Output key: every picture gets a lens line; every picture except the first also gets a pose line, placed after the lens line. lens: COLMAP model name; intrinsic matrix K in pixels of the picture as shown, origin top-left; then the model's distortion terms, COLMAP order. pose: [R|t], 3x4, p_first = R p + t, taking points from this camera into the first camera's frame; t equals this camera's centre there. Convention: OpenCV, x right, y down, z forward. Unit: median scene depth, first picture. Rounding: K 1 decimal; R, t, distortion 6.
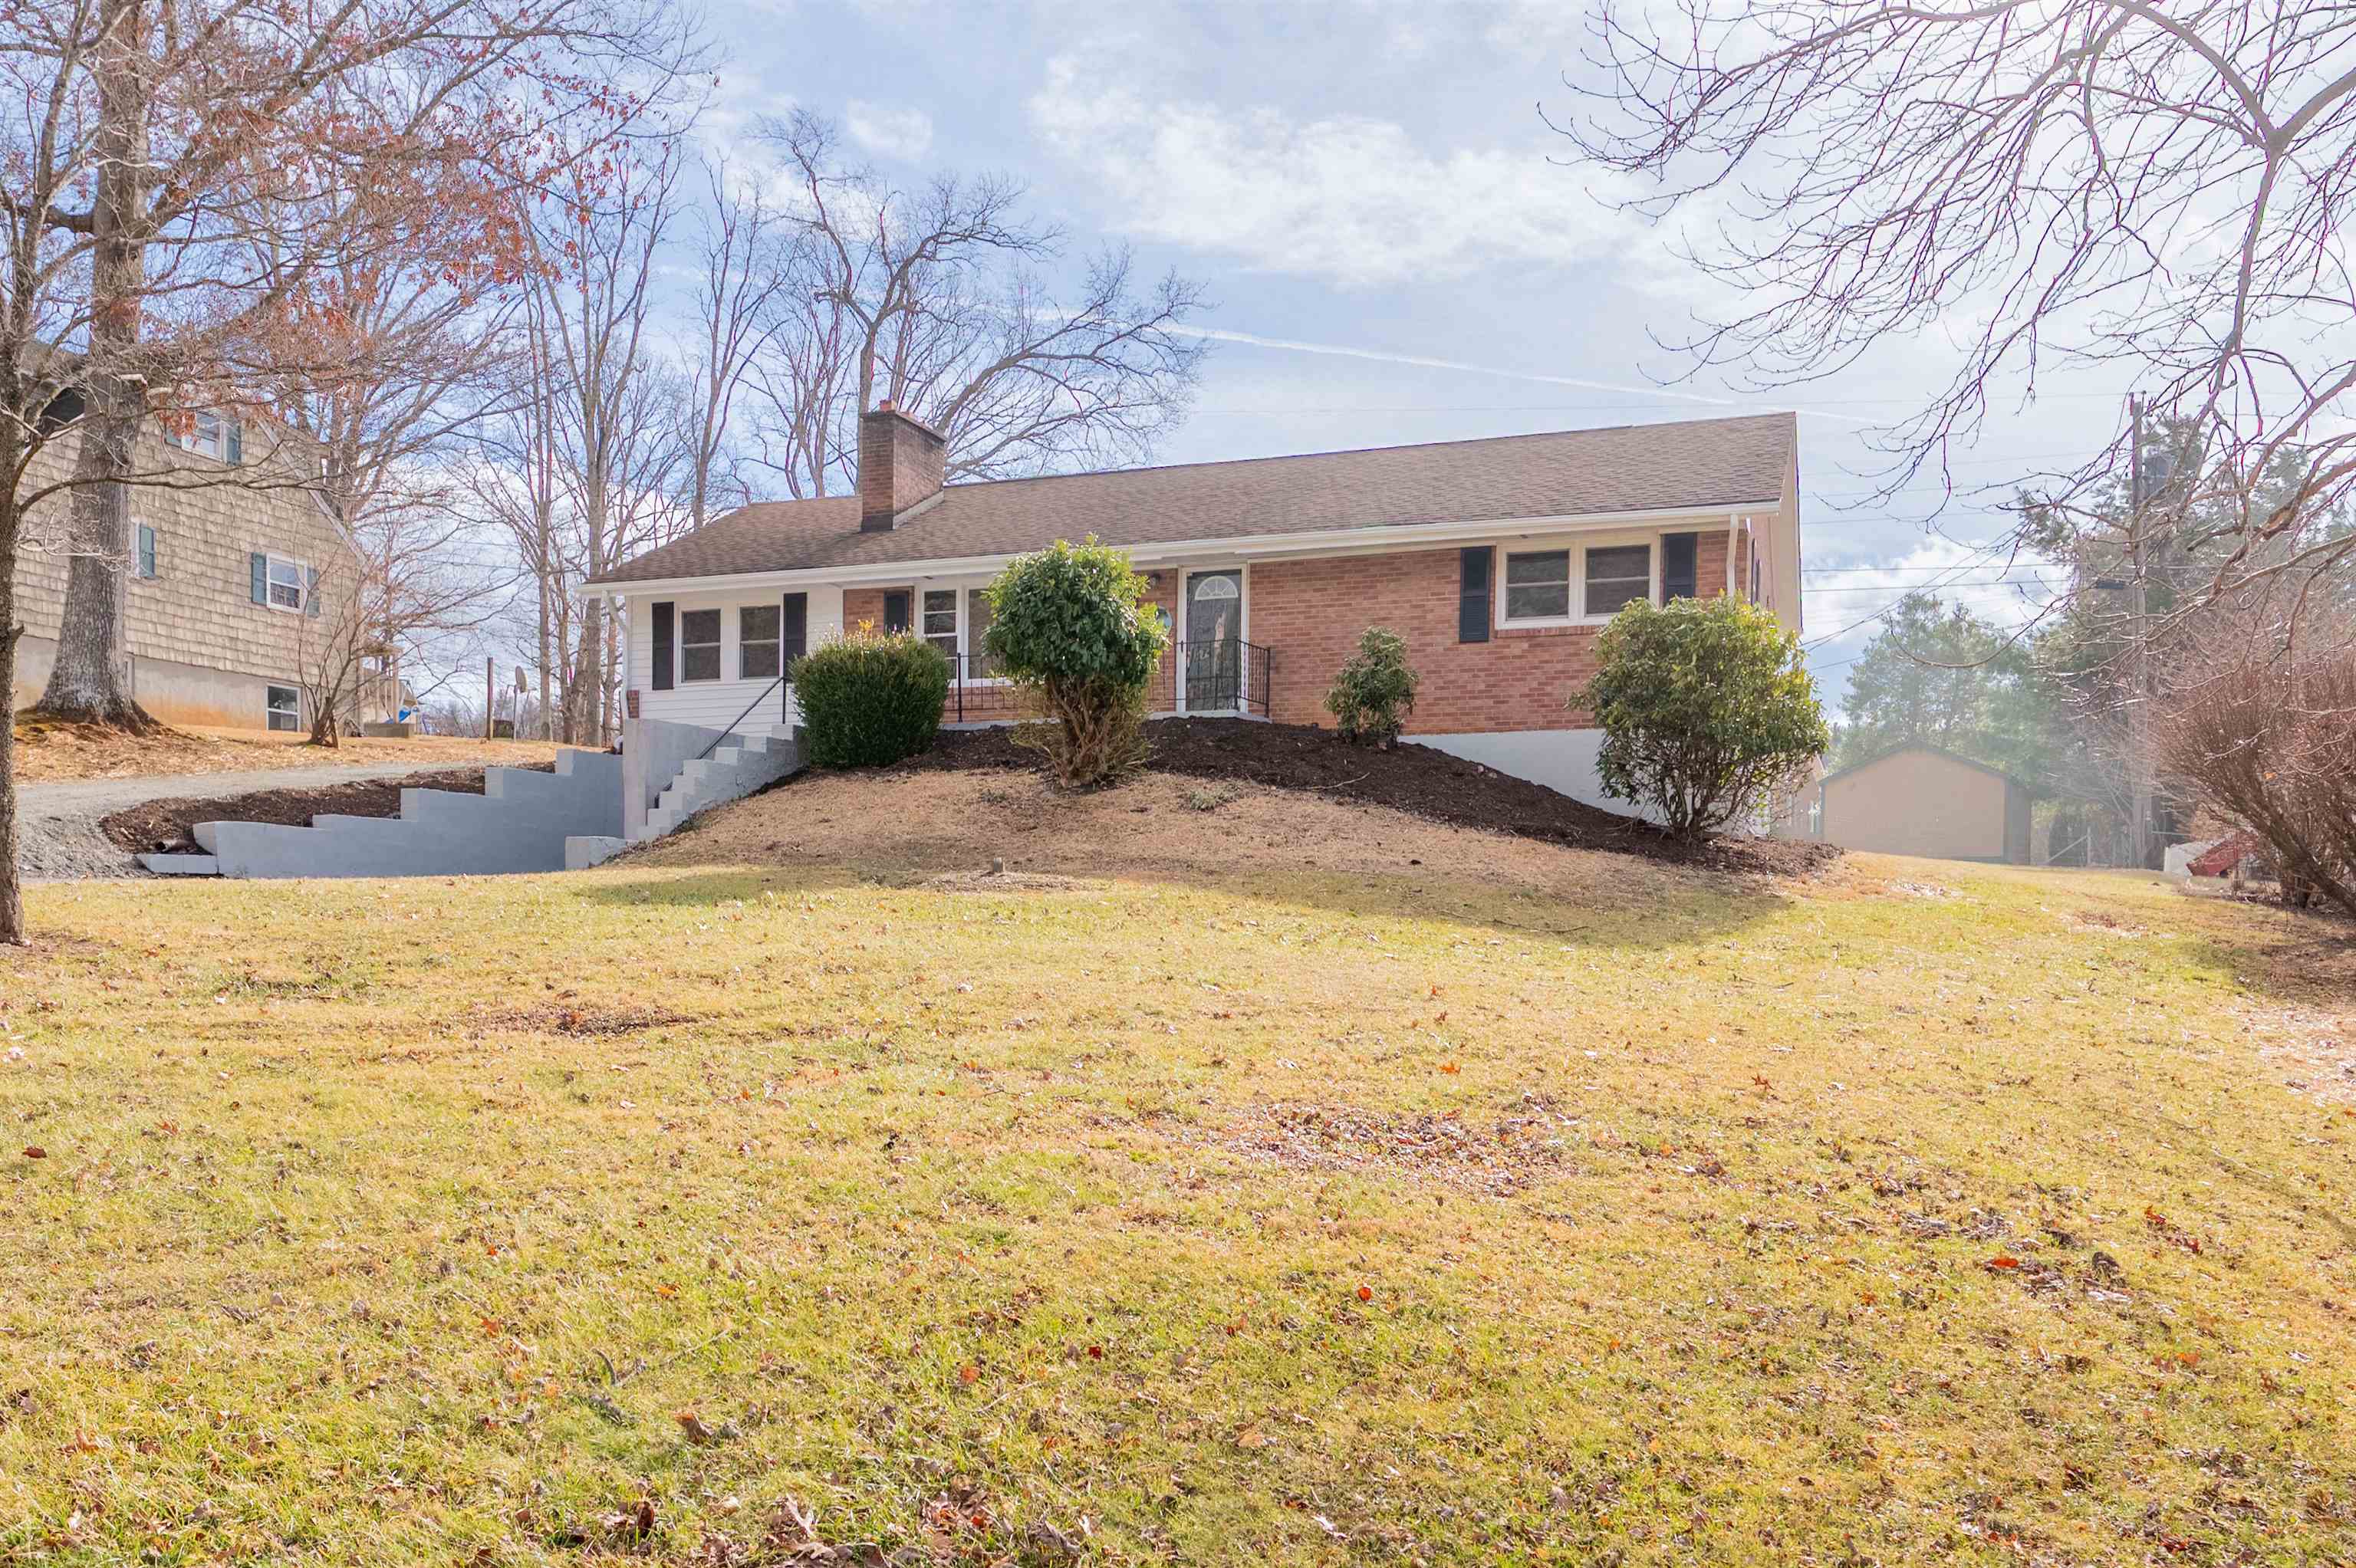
lens RADIAL K [[1758.4, 0, 1186.7], [0, 1758.4, 950.4], [0, 0, 1]] dist [-0.004683, 0.009054]
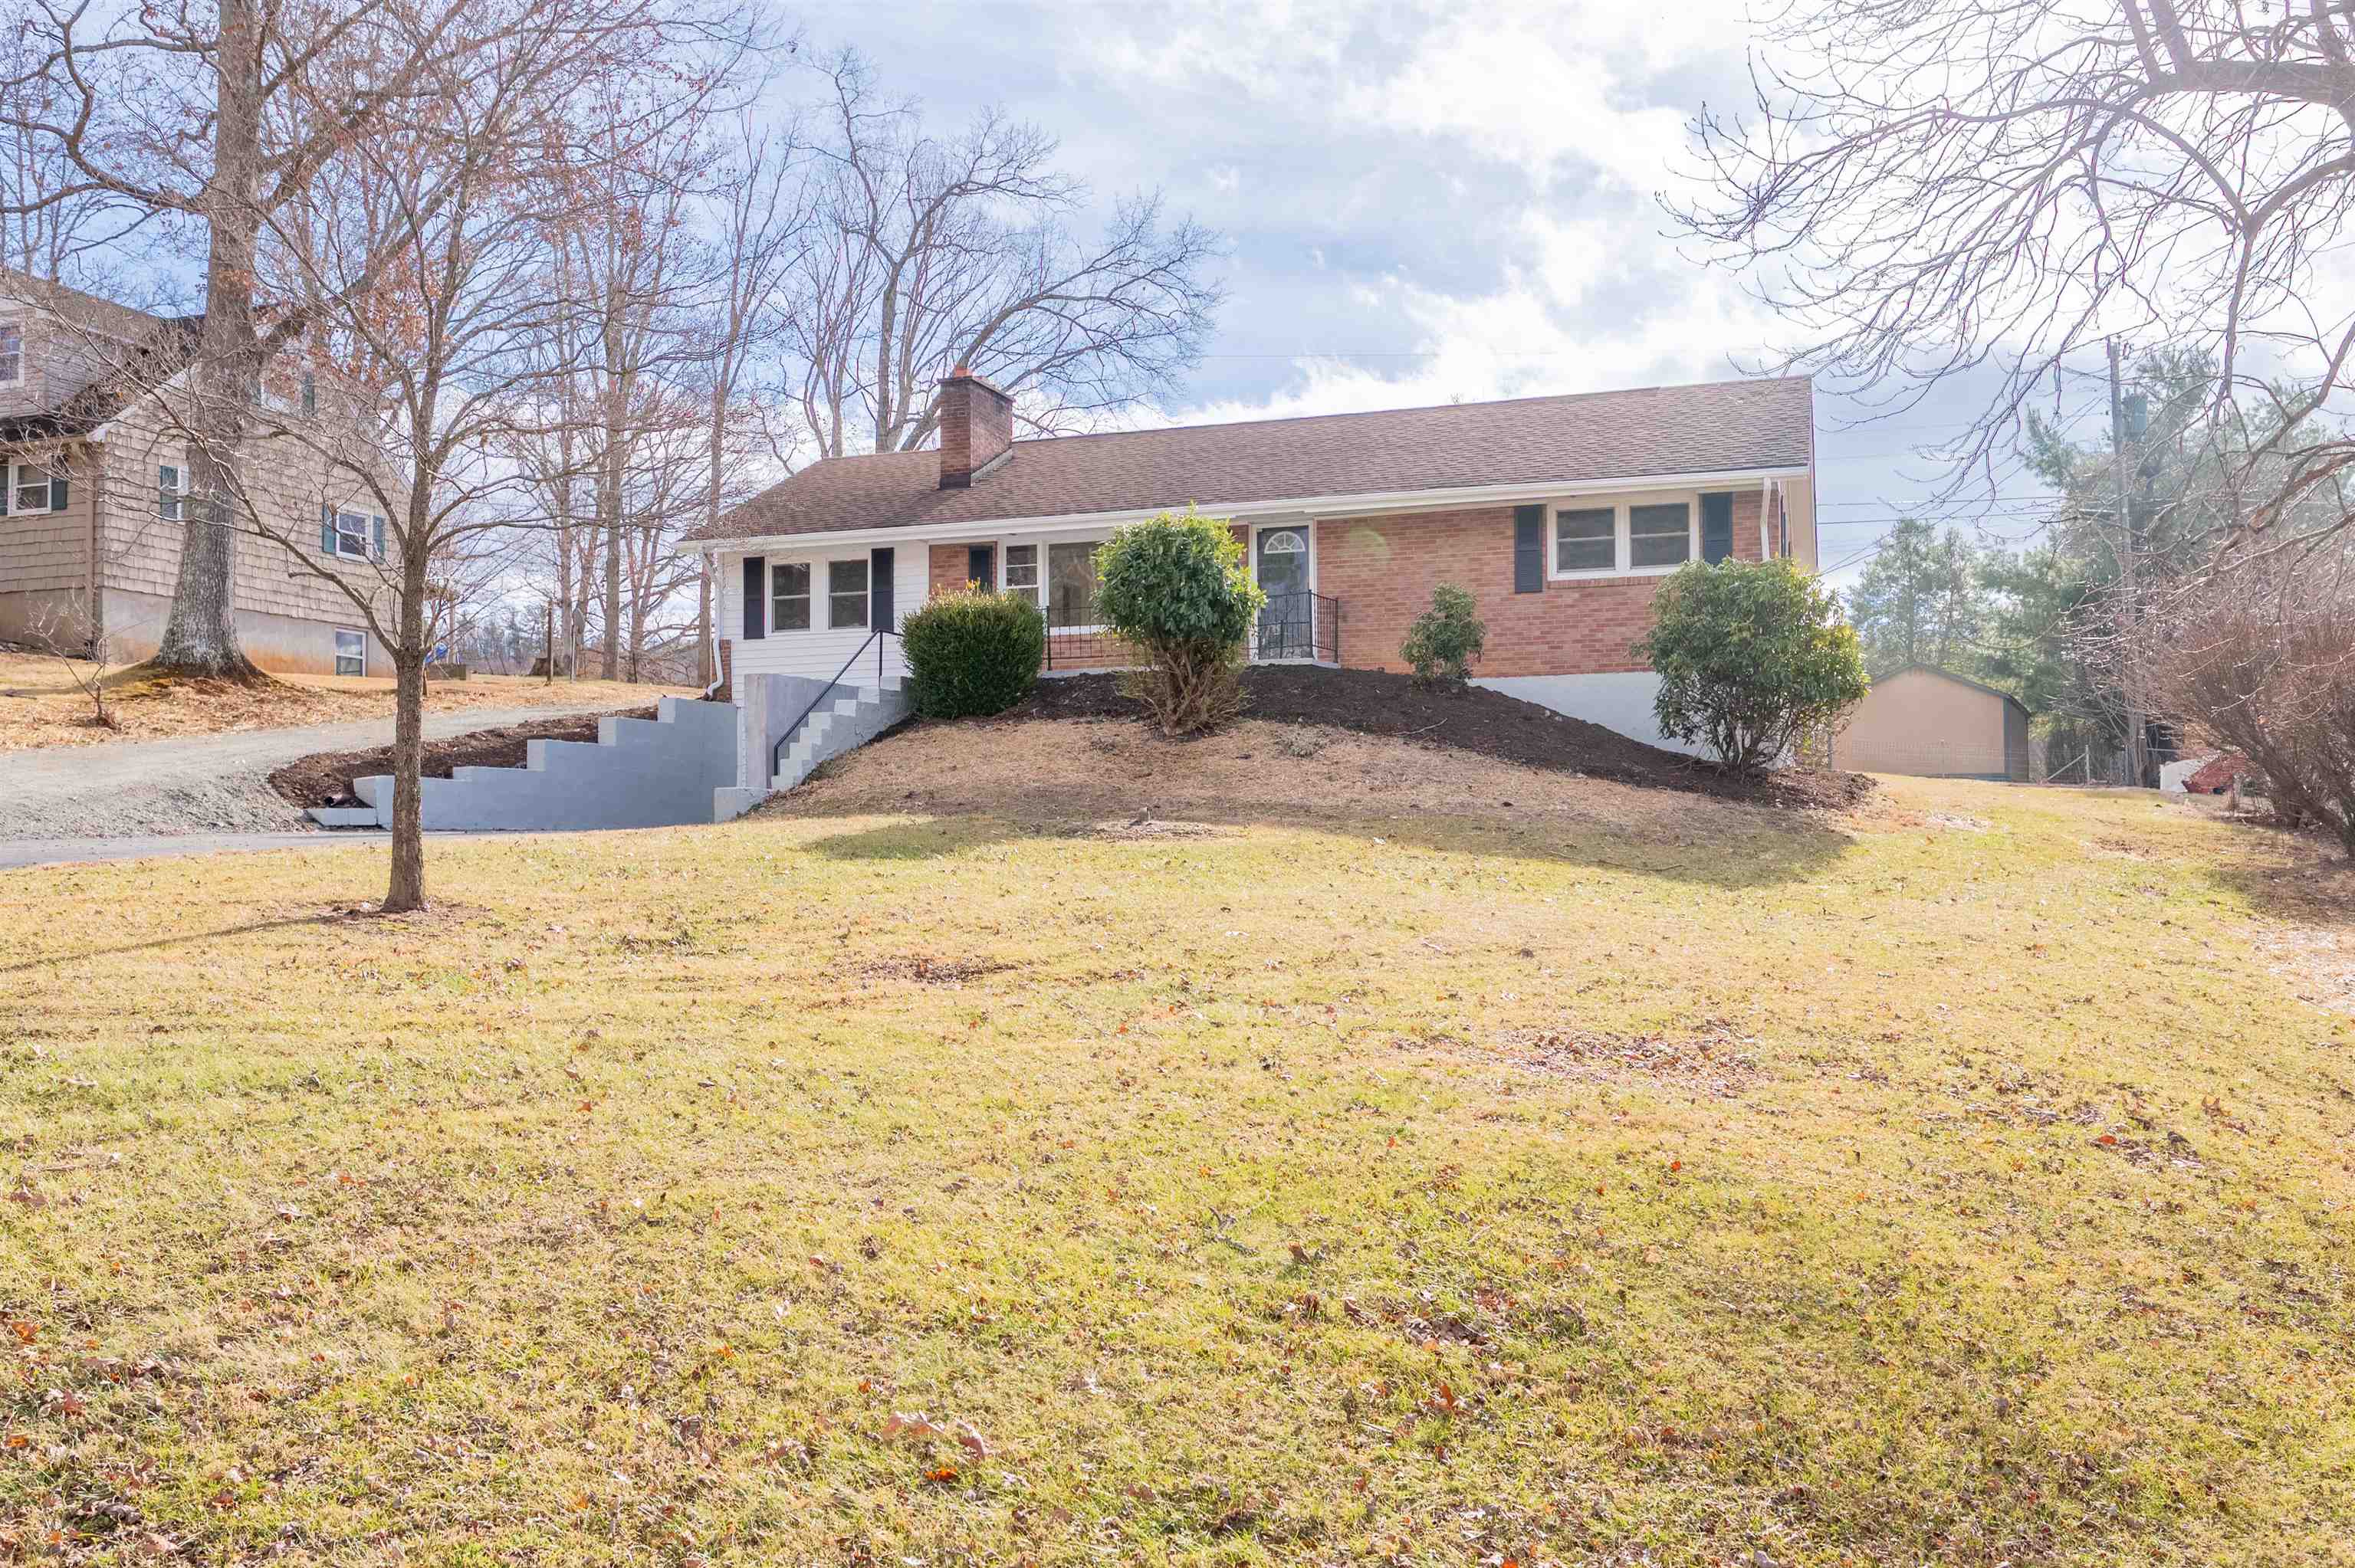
lens RADIAL K [[1789.5, 0, 1213.2], [0, 1789.5, 759.9], [0, 0, 1]] dist [-0.000283, -0.001194]
pose [[0.999593, -0.012363, 0.025716, -0.060975], [0.013869, 0.998149, -0.059215, -0.010050], [-0.024936, 0.059548, 0.997914, -0.089026]]
